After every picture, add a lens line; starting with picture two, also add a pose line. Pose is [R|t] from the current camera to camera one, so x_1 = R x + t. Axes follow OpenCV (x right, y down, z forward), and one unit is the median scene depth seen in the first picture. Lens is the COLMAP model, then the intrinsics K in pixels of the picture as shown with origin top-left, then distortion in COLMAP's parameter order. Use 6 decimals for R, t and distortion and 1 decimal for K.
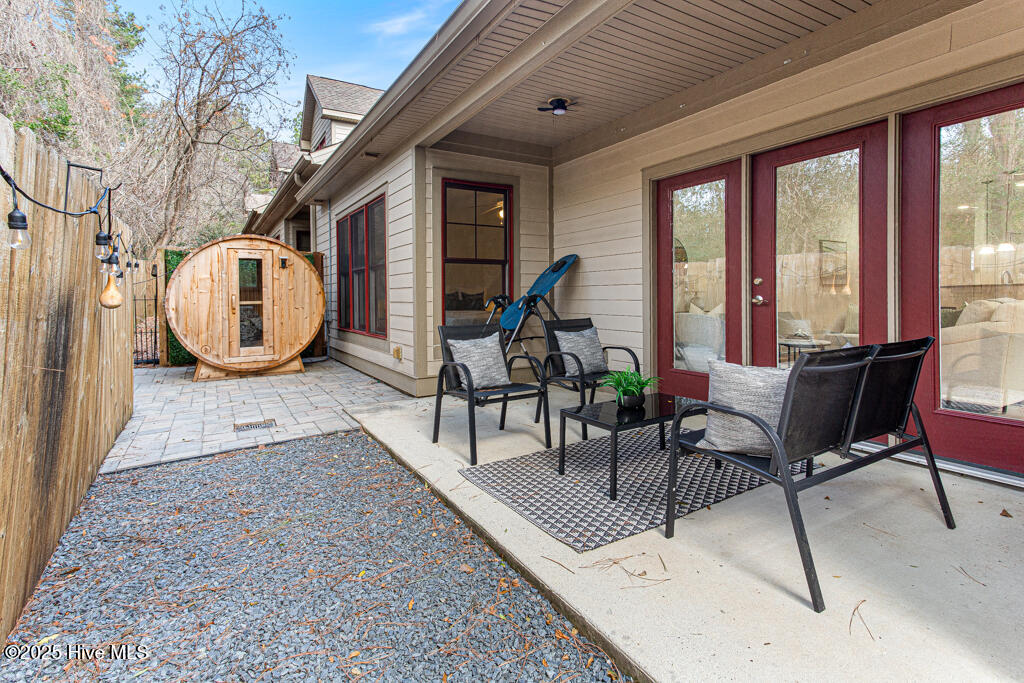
lens RADIAL K [[492.5, 0, 506.9], [0, 492.5, 298.1], [0, 0, 1]] dist [0.022962, 0.004220]
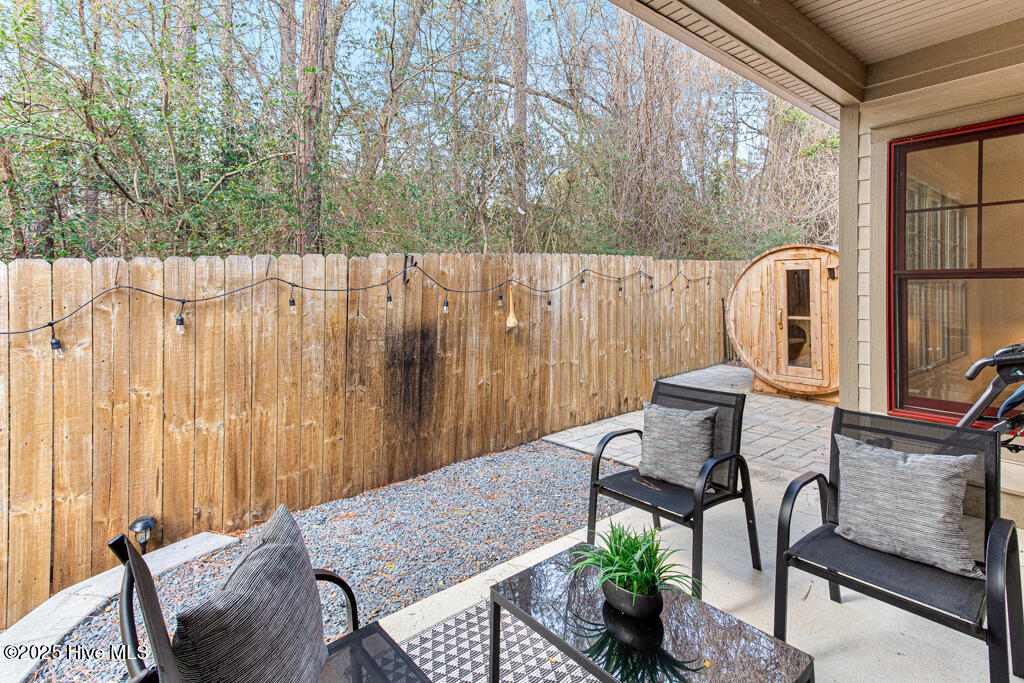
lens RADIAL K [[492.5, 0, 502.6], [0, 492.5, 288.5], [0, 0, 1]] dist [0.022962, 0.004220]
pose [[0.164836, 0.000864, -0.986321, 0.296143], [0.003959, 0.999991, 0.001538, -0.049104], [0.986313, -0.004158, 0.164831, 0.319306]]
